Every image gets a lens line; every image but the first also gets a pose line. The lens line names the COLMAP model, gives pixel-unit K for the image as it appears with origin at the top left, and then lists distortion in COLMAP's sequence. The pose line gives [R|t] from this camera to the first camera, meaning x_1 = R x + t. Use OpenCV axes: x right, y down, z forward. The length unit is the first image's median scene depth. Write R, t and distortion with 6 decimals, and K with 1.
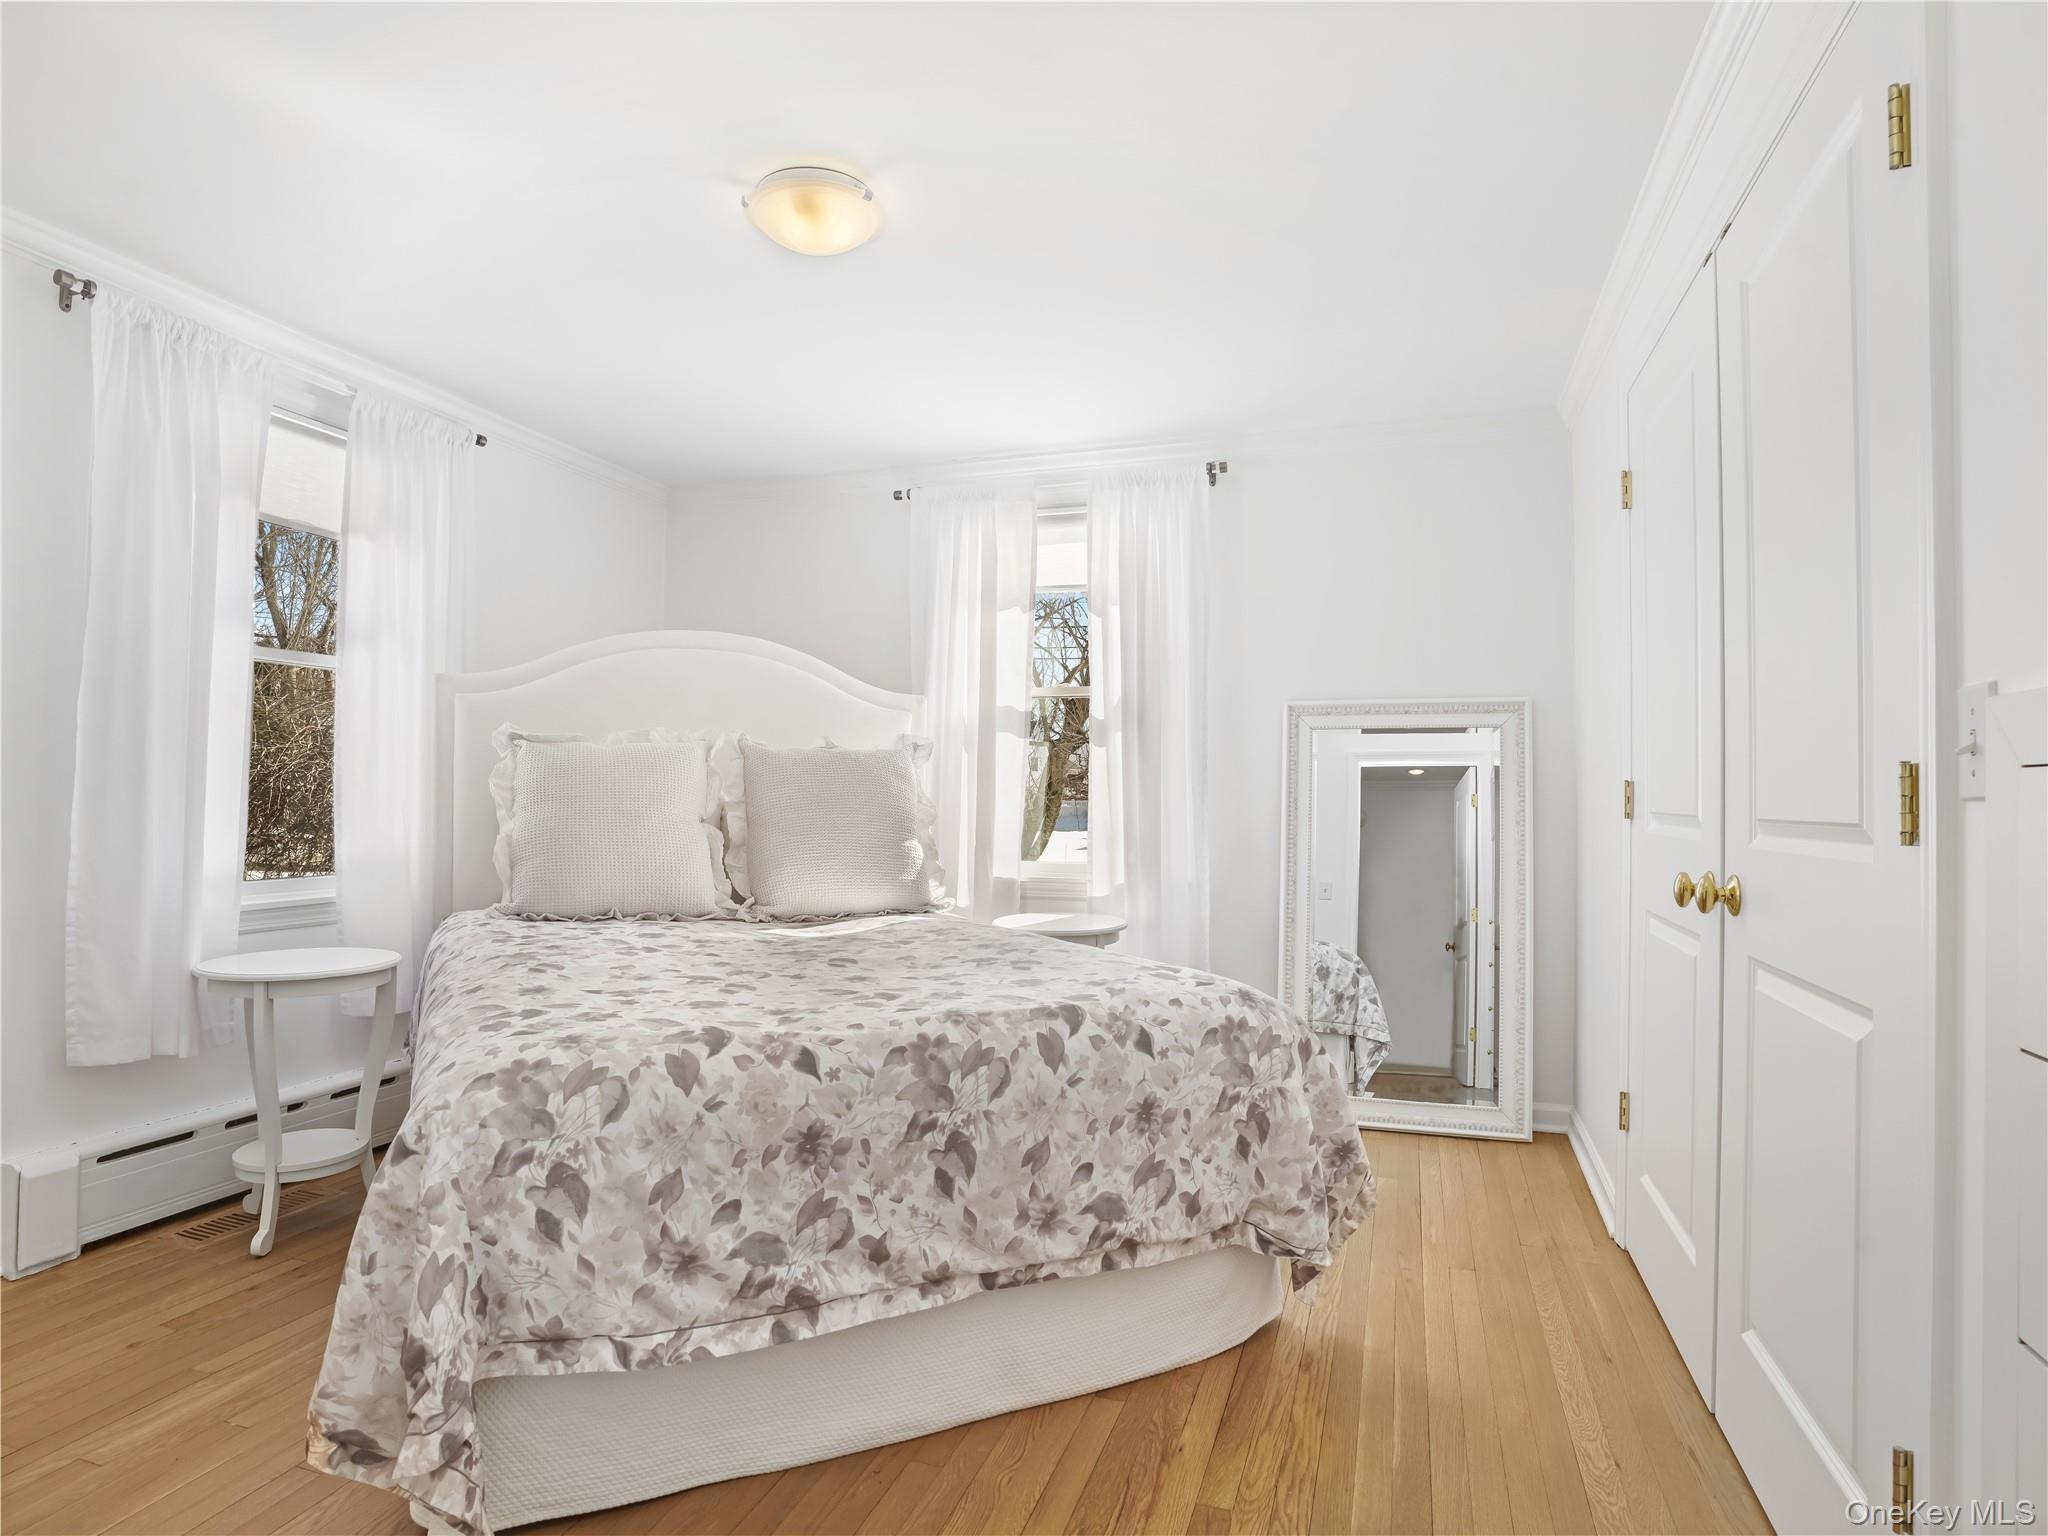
lens RADIAL K [[1120.7, 0, 986.2], [0, 1120.7, 779.6], [0, 0, 1]] dist [-0.076267, -0.000030]
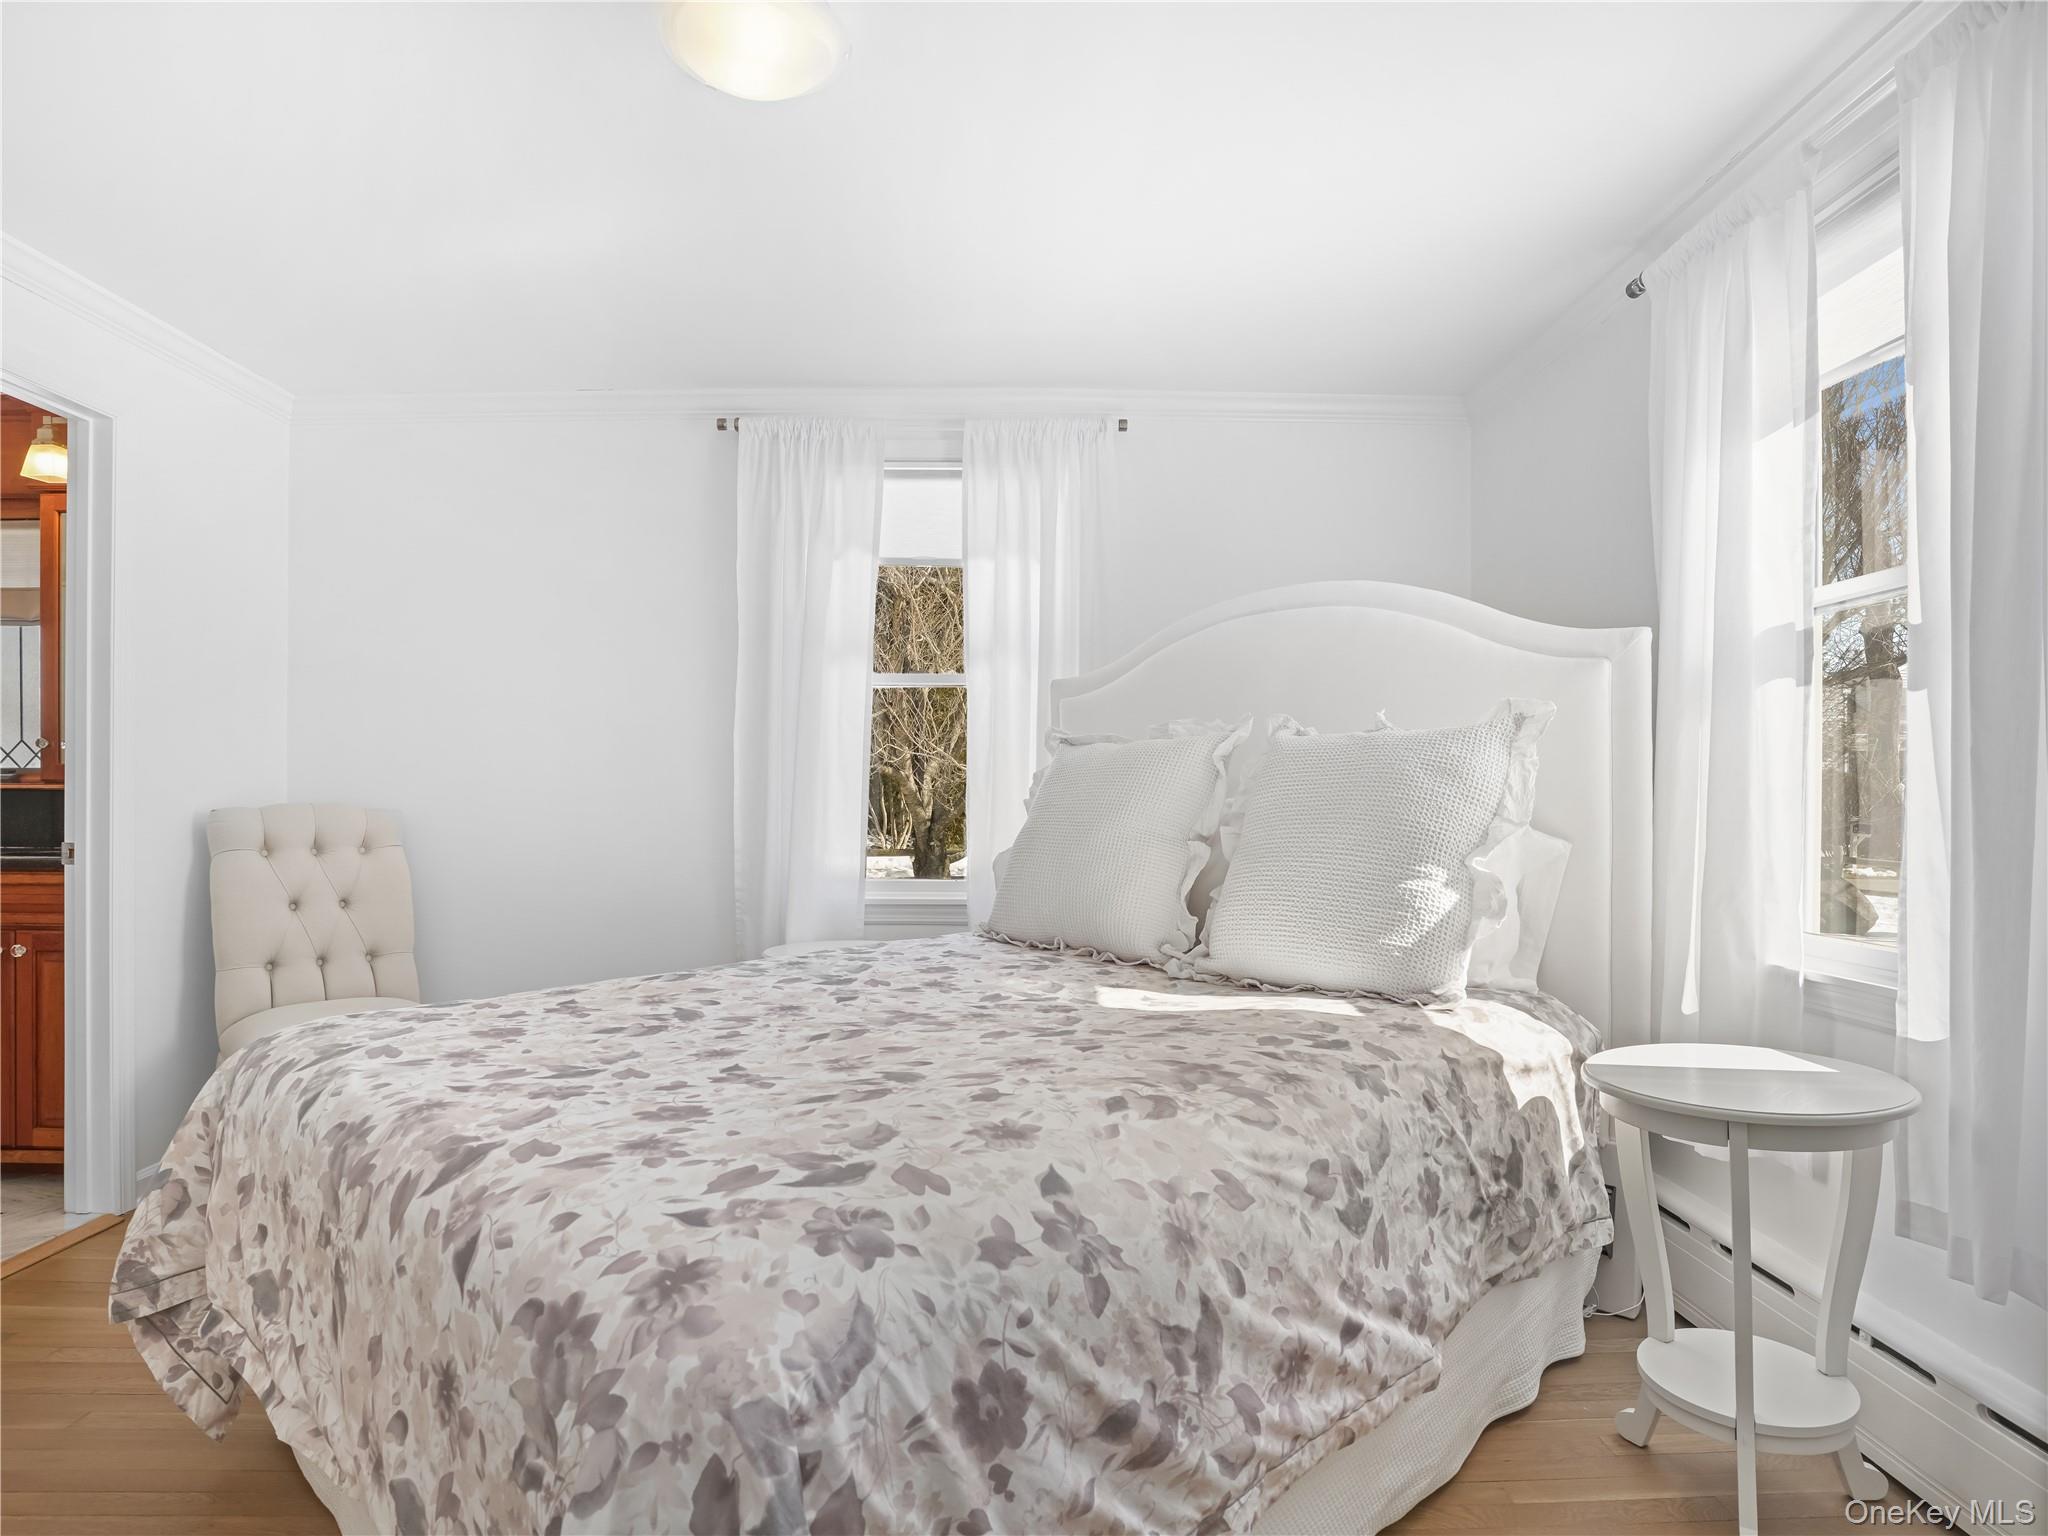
lens RADIAL K [[1120.7, 0, 986.2], [0, 1120.7, 779.6], [0, 0, 1]] dist [-0.076267, -0.000030]
pose [[0.343571, -0.020727, -0.938898, 0.441603], [0.015064, 0.999749, -0.016558, 0.008901], [0.939006, -0.008455, 0.343798, 0.642499]]
